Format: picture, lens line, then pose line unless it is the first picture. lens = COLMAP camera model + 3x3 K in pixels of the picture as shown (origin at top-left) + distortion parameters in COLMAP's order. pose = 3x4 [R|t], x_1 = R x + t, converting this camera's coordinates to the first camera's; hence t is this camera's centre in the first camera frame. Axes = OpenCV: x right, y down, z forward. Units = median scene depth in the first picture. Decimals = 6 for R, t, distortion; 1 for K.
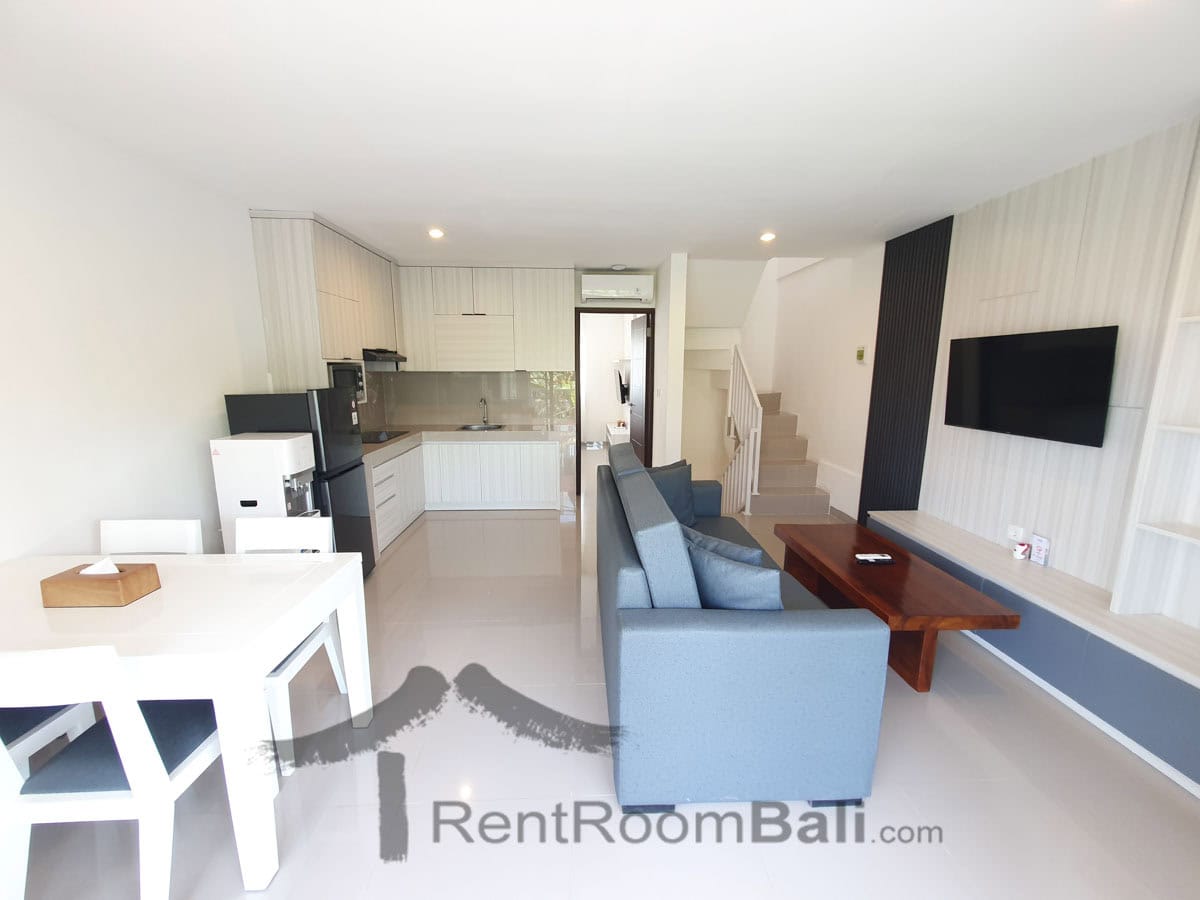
lens RADIAL K [[469.3, 0, 603.2], [0, 469.3, 444.2], [0, 0, 1]] dist [0.001041, -0.000001]
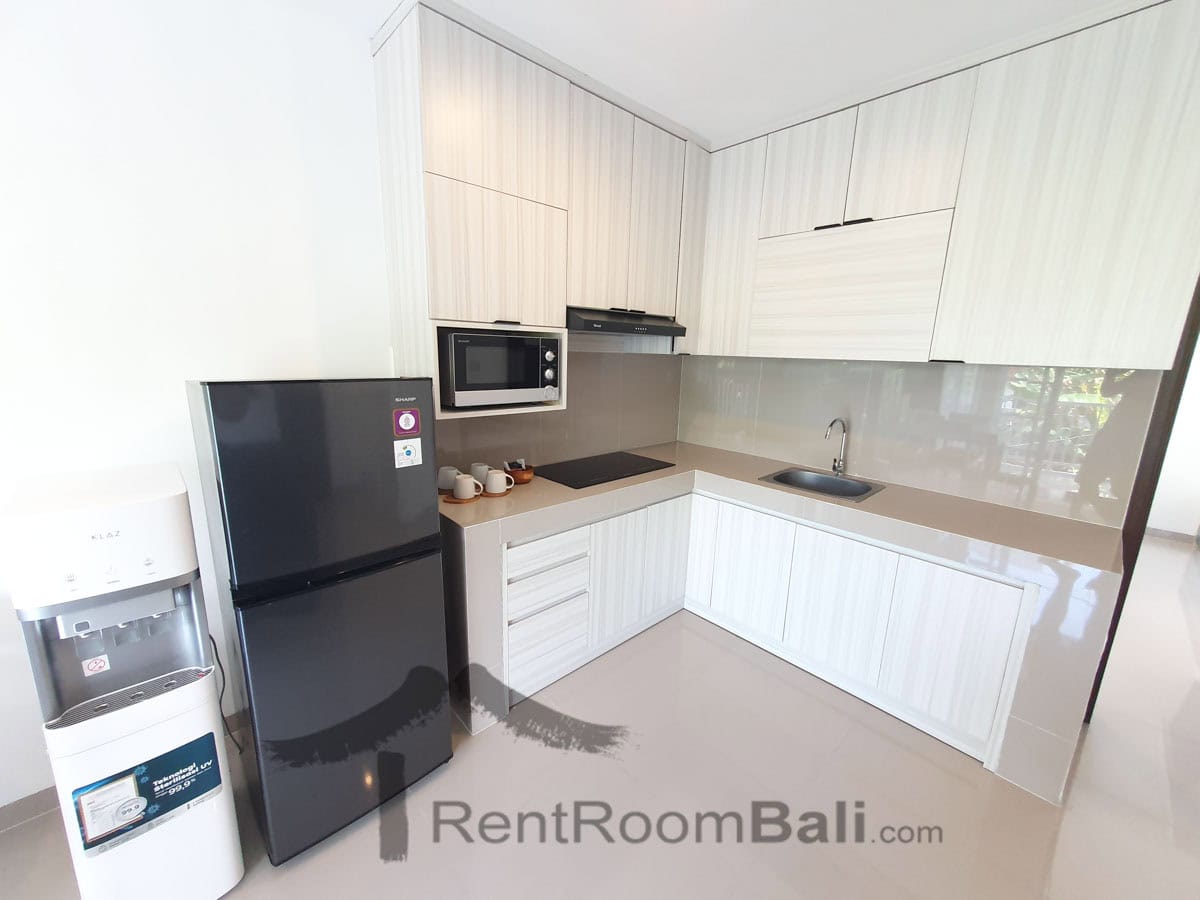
lens RADIAL K [[469.3, 0, 600.2], [0, 469.3, 448.2], [0, 0, 1]] dist [0.001041, -0.000001]
pose [[0.637695, 0.172883, -0.750637, -0.067322], [-0.150902, 0.983644, 0.098350, -0.094349], [0.755363, 0.050555, 0.653354, 0.622070]]
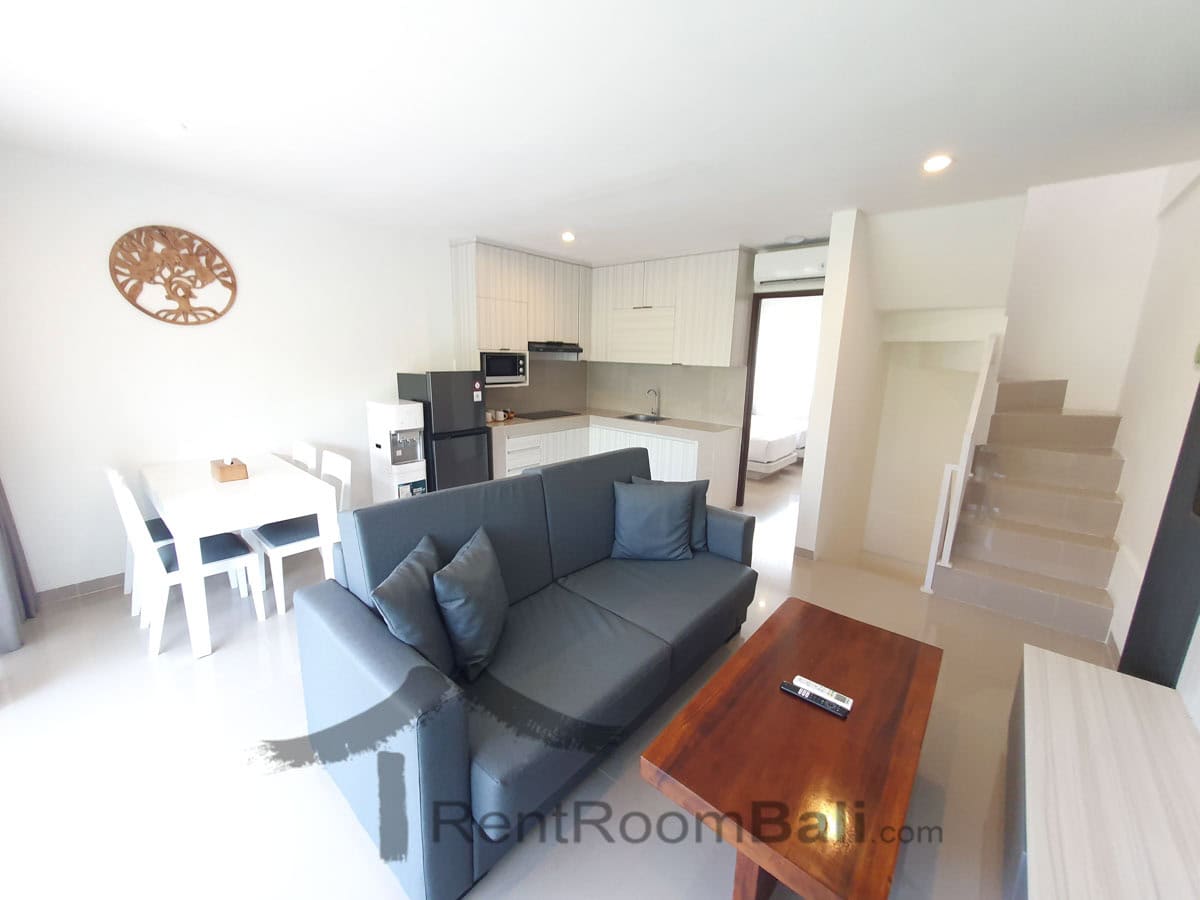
lens RADIAL K [[469.3, 0, 606.7], [0, 469.3, 448.6], [0, 0, 1]] dist [0.001041, -0.000001]
pose [[0.726877, 0.154046, -0.669268, 0.442172], [-0.135358, 0.987538, 0.080293, -0.047846], [0.673296, 0.032228, 0.738670, 0.217421]]
